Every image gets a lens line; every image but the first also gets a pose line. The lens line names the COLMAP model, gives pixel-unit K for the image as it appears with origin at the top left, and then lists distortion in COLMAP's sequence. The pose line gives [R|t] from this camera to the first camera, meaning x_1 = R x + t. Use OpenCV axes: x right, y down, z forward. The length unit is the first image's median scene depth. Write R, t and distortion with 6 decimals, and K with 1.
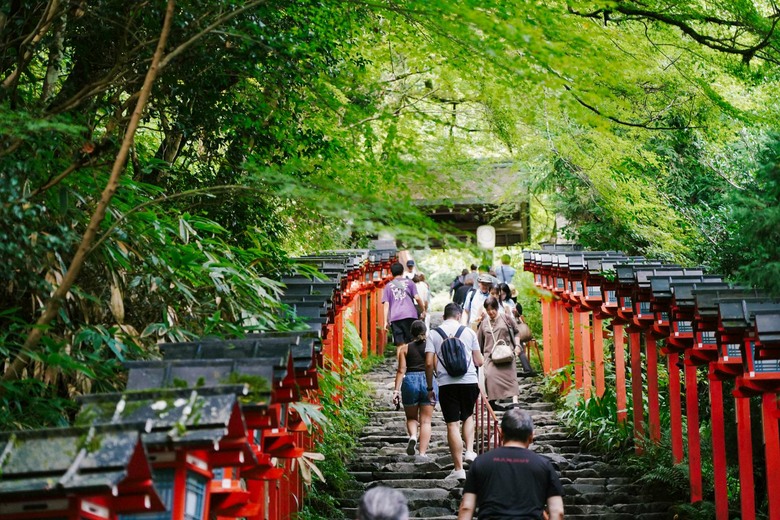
lens RADIAL K [[2337.3, 0, 390.0], [0, 2337.3, 260.0], [0, 0, 1]] dist [-0.122251, 0.852578]
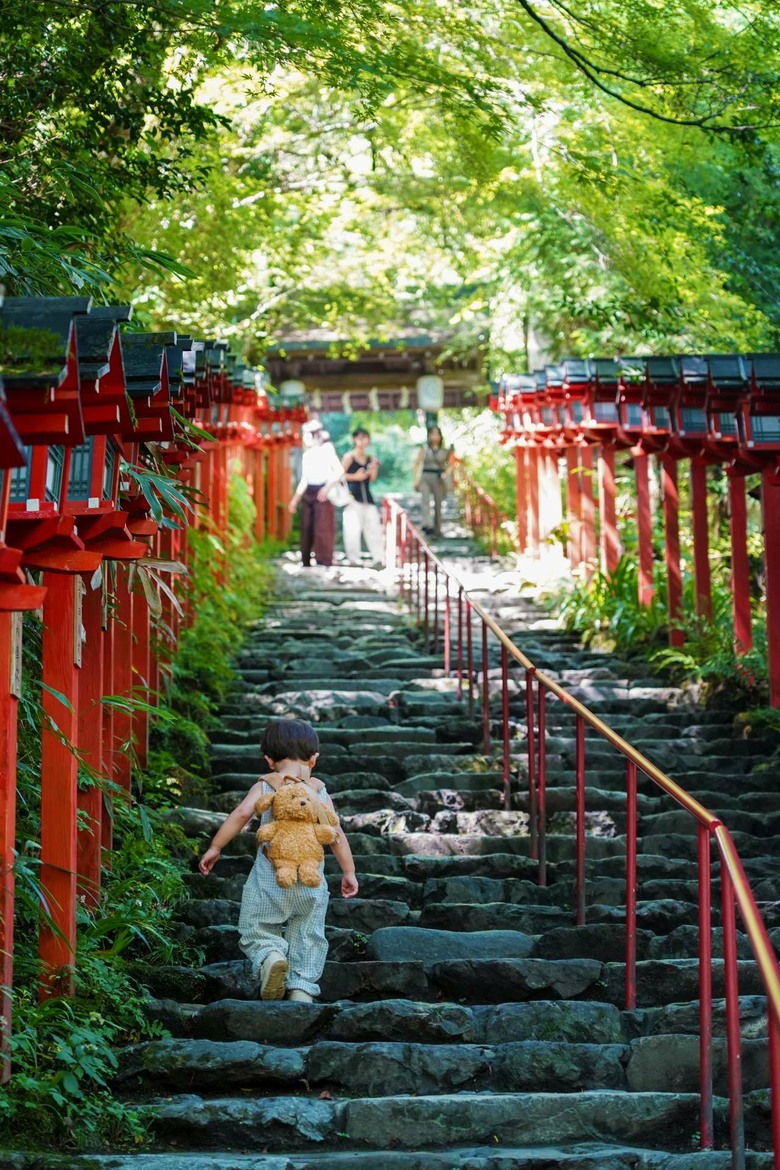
lens RADIAL K [[2977.7, 0, 390.0], [0, 2977.7, 585.0], [0, 0, 1]] dist [0.007729, 0.315520]
pose [[0.999416, 0.010535, 0.032492, -0.000971], [-0.011596, 0.999400, 0.032641, 0.035820], [-0.032128, -0.032998, 0.998939, 0.152300]]
